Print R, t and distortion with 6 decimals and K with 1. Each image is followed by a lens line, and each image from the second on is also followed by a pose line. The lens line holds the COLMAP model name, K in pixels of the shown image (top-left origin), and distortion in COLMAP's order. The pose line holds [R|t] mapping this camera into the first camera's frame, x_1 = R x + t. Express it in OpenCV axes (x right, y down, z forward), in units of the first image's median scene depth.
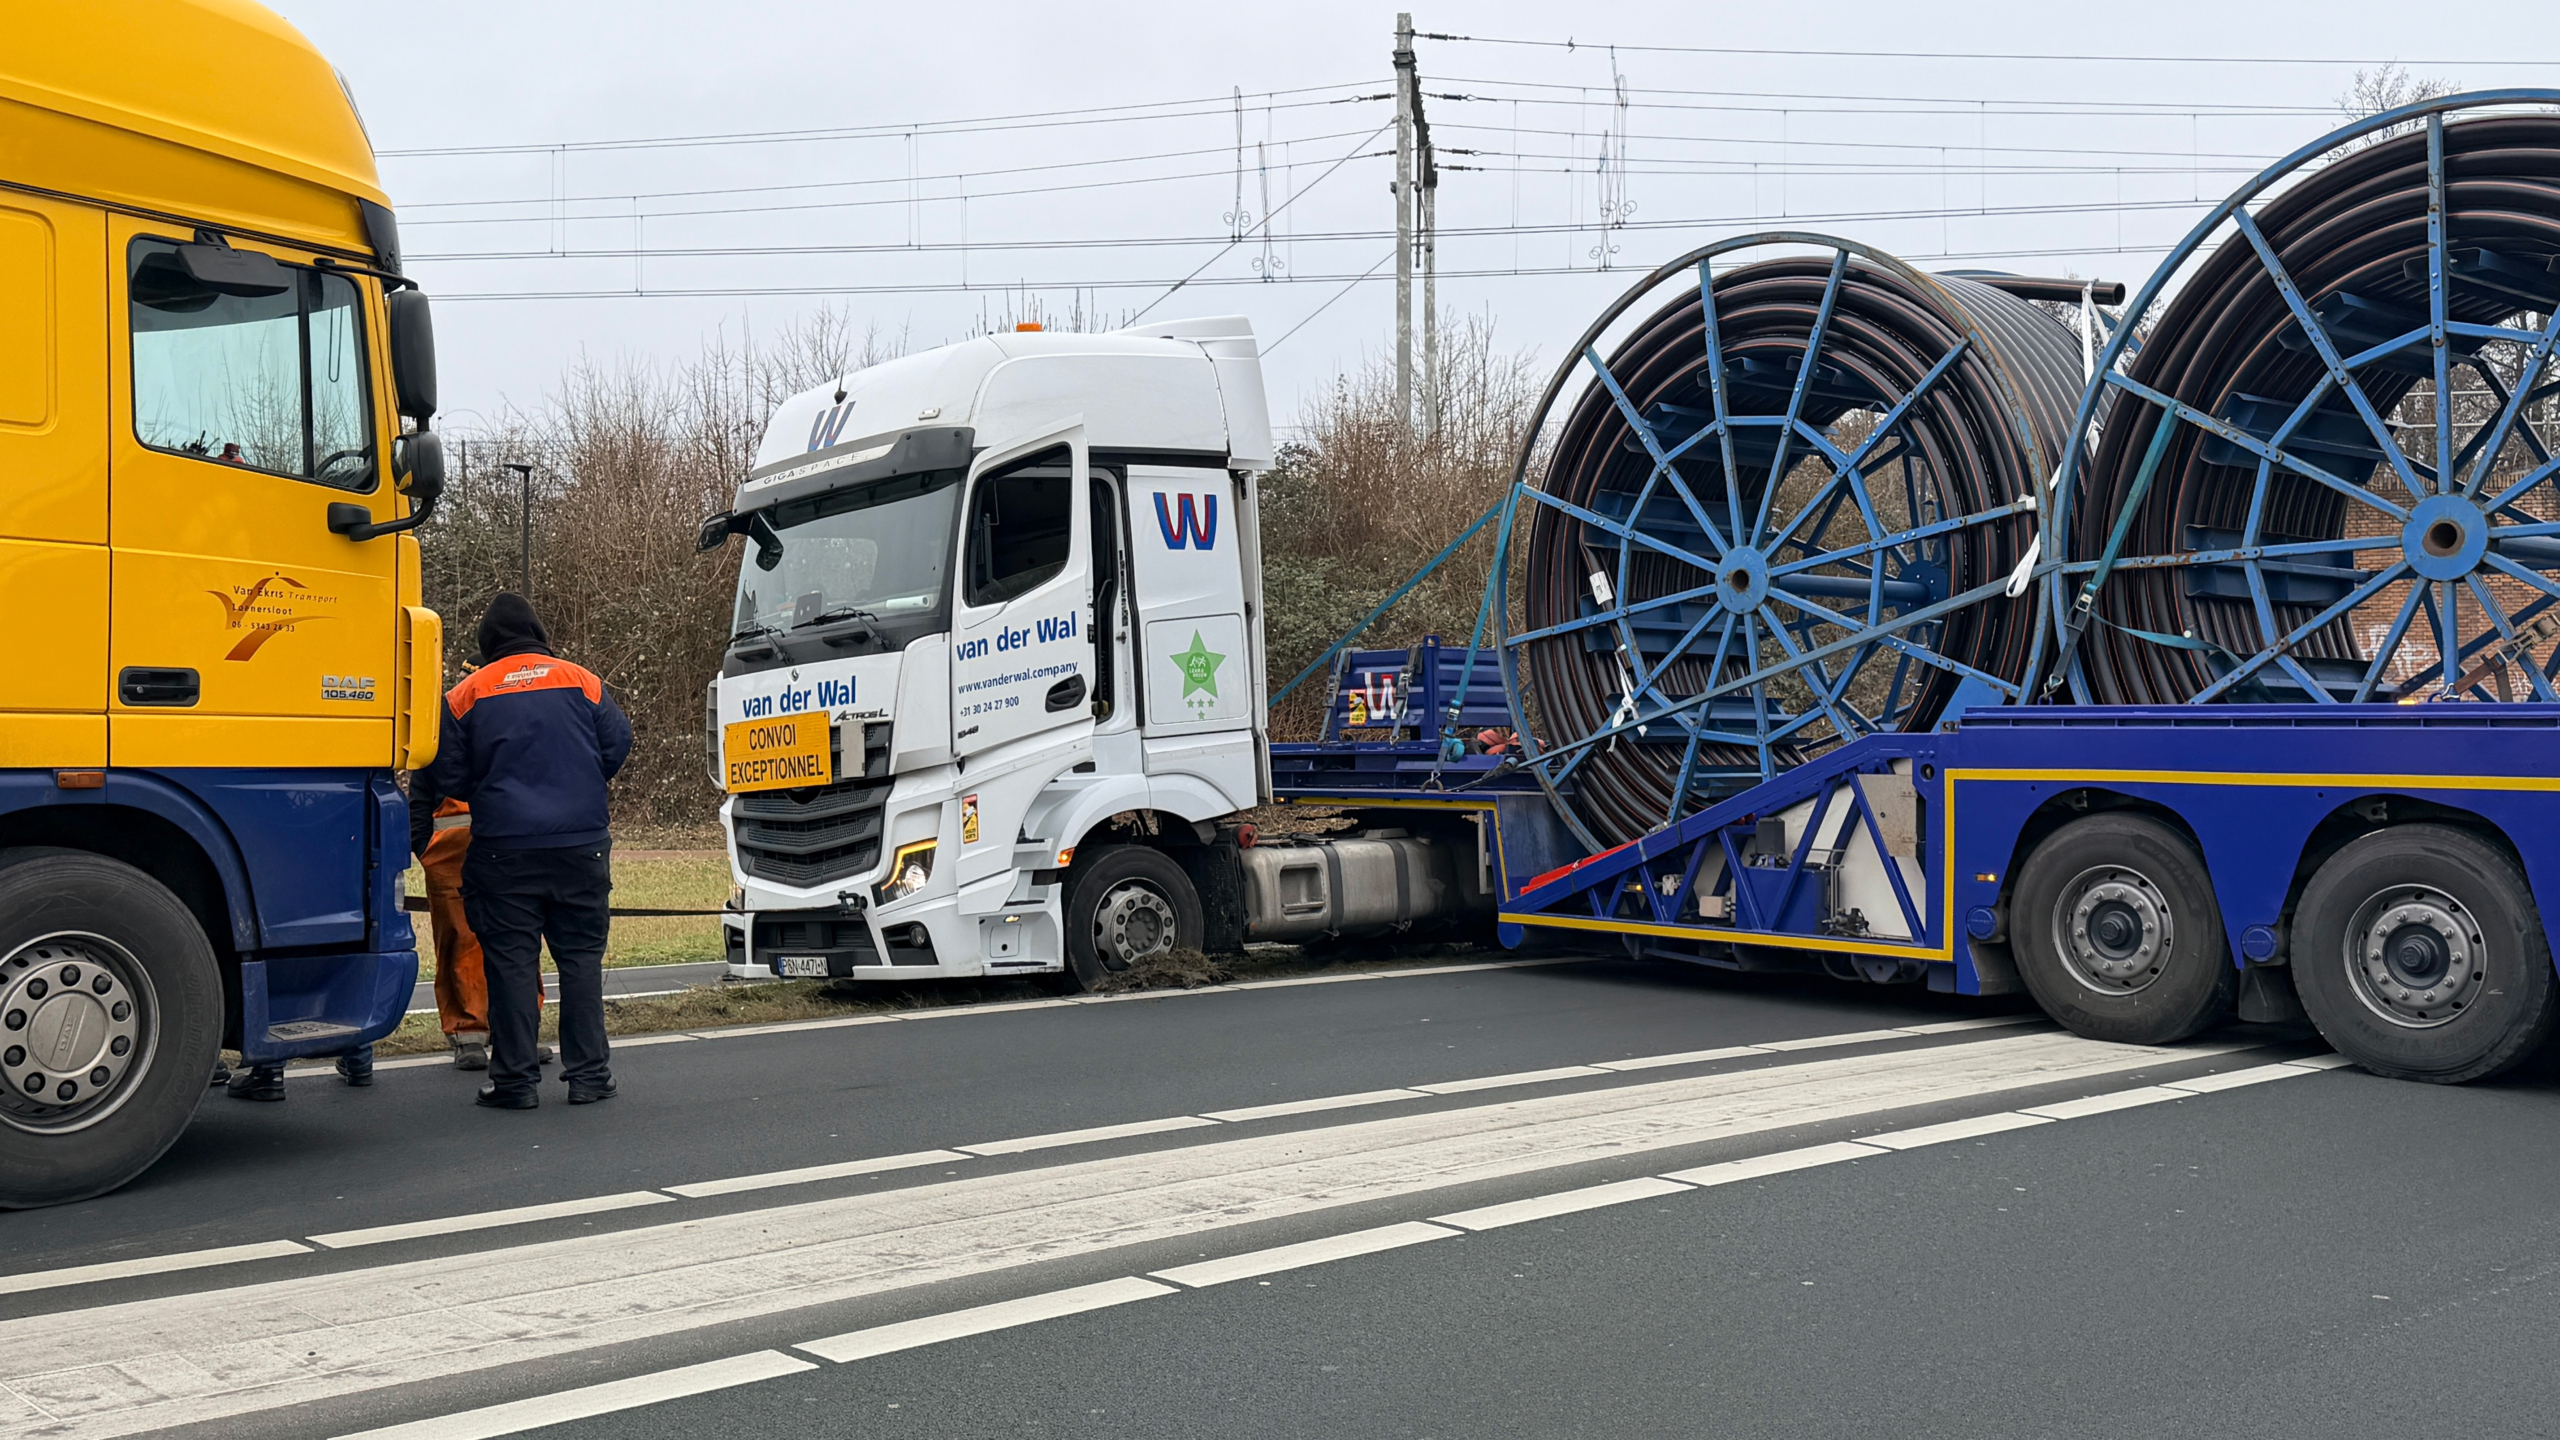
lens RADIAL K [[2141.0, 0, 1280.0], [0, 2141.0, 720.0], [0, 0, 1]] dist [0.046822, -0.177216]
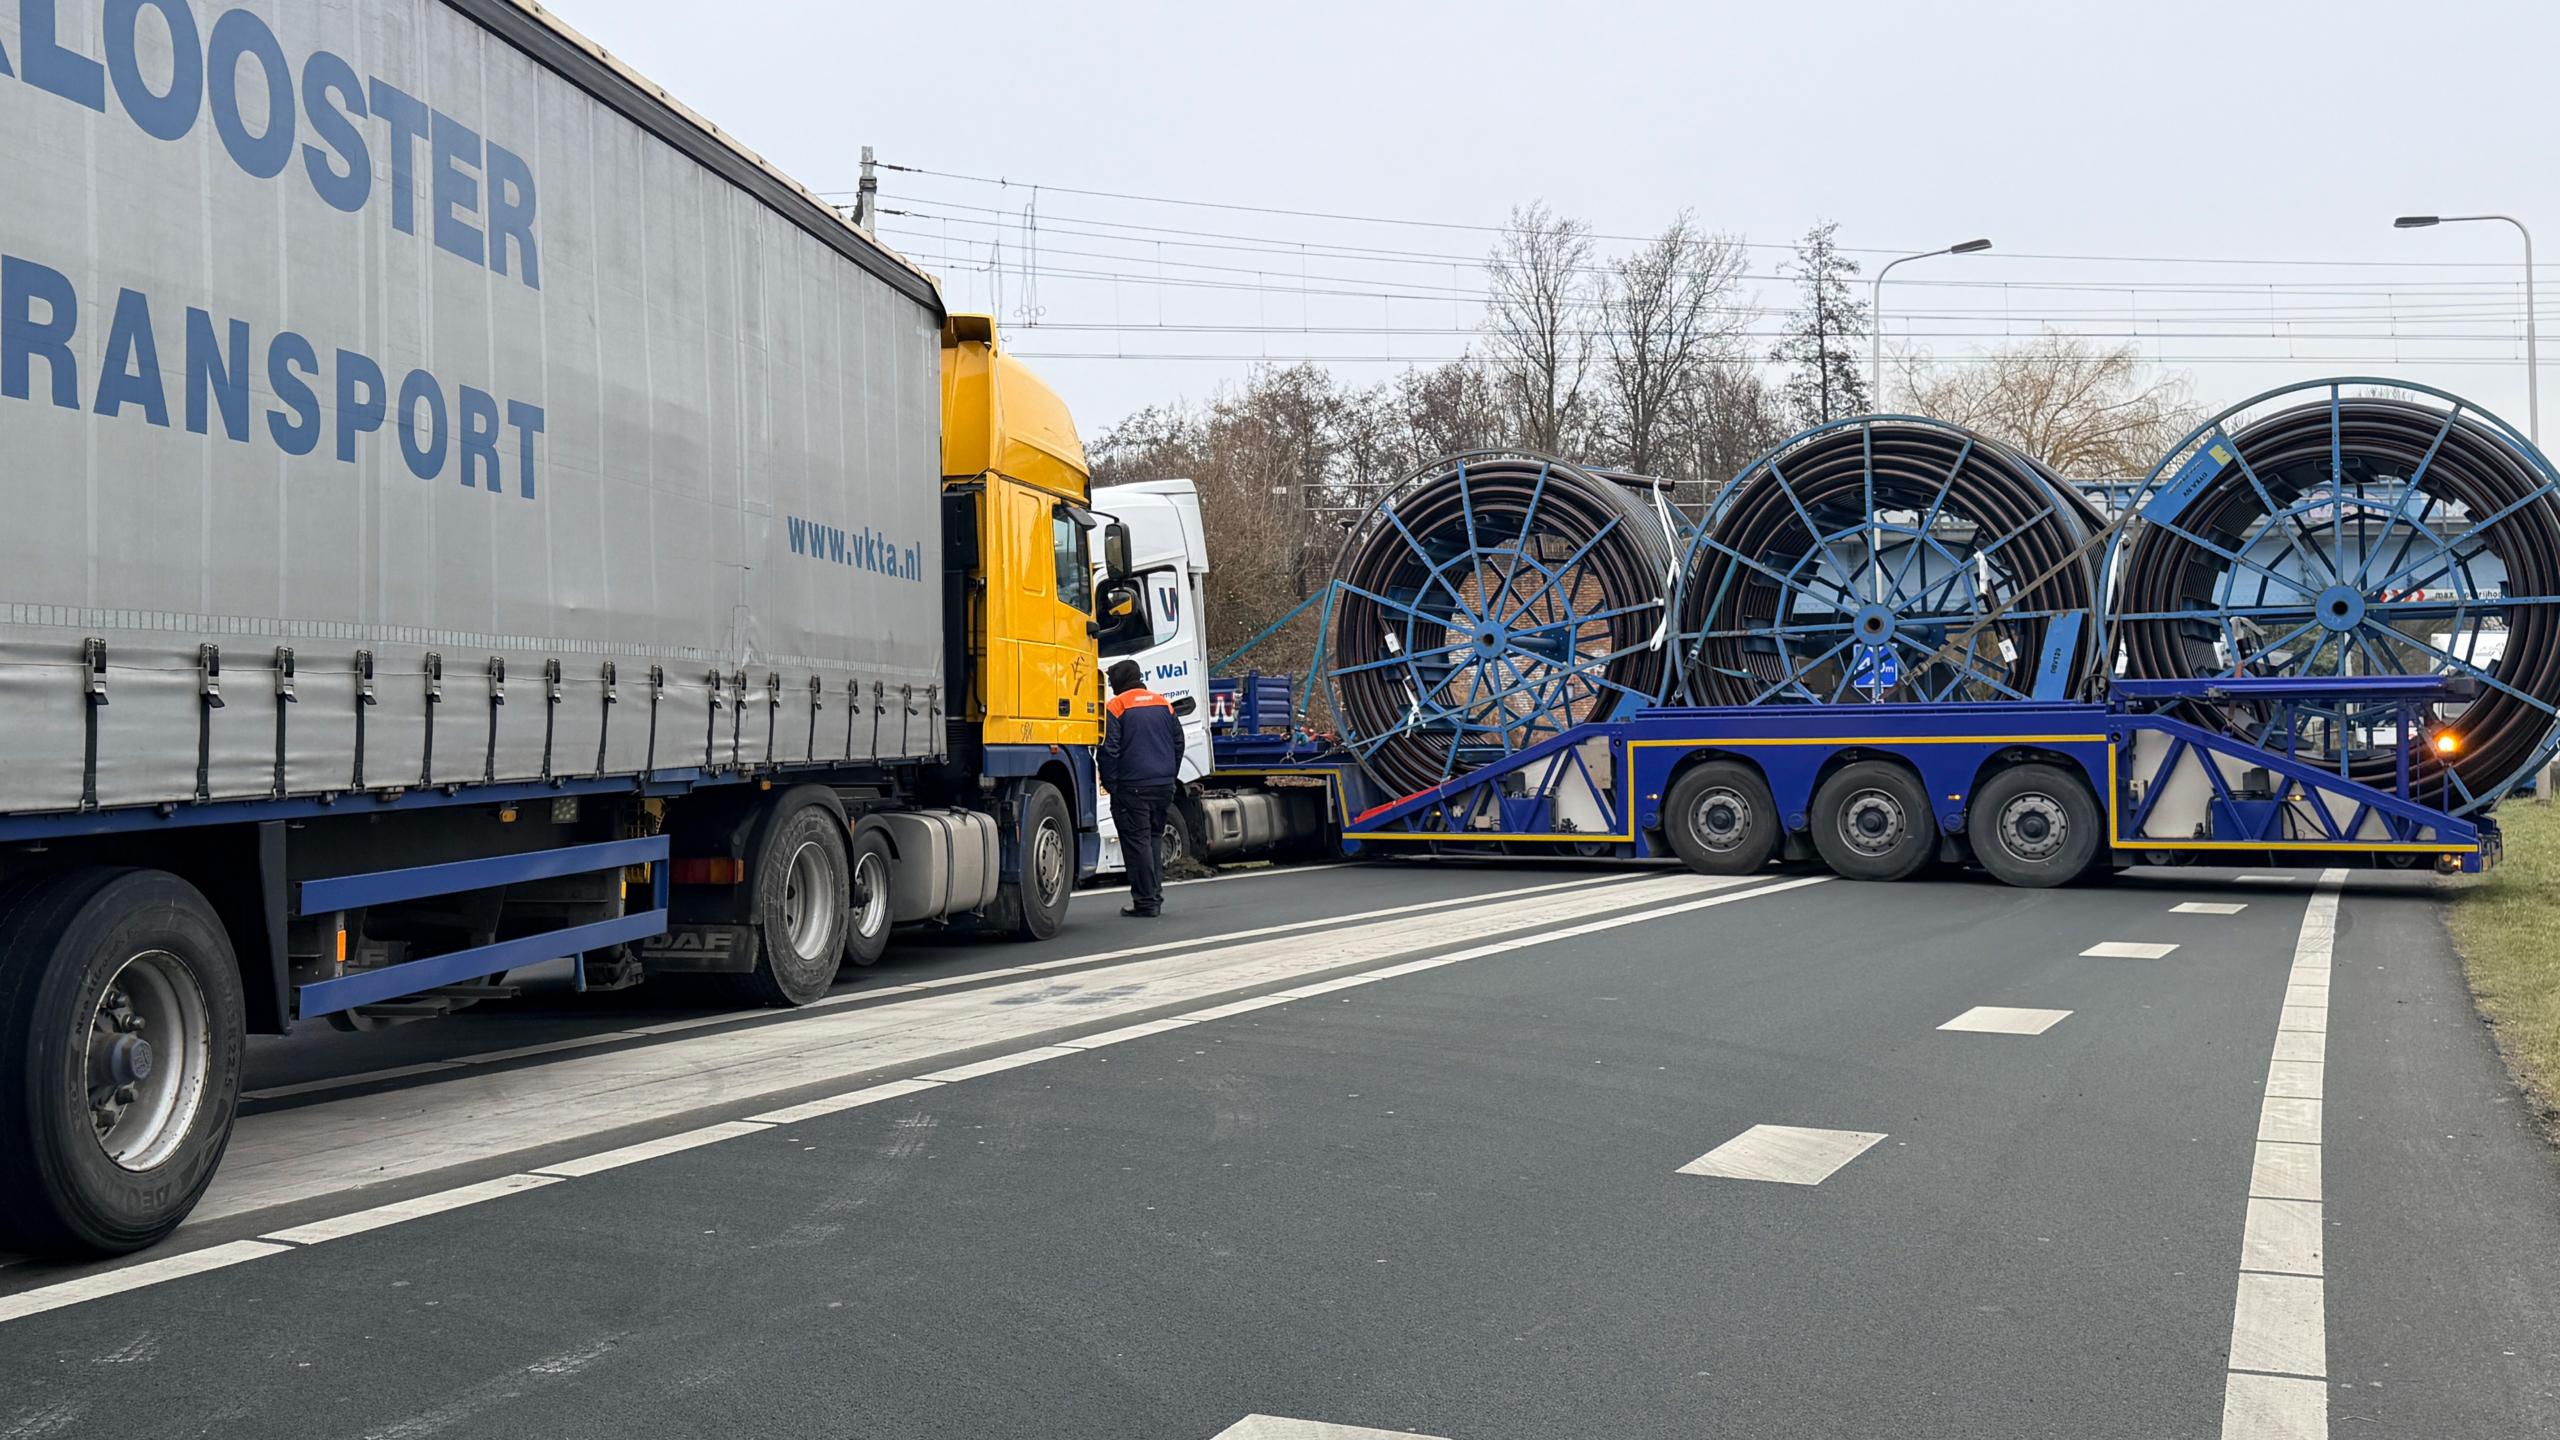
lens RADIAL K [[1738.2, 0, 1280.0], [0, 1738.2, 720.0], [0, 0, 1]] dist [-0.045431, 0.002060]
pose [[0.959161, -0.013846, 0.282523, -0.416357], [0.015010, 0.999885, -0.001957, 0.002229], [-0.282463, 0.006118, 0.959259, -0.389691]]
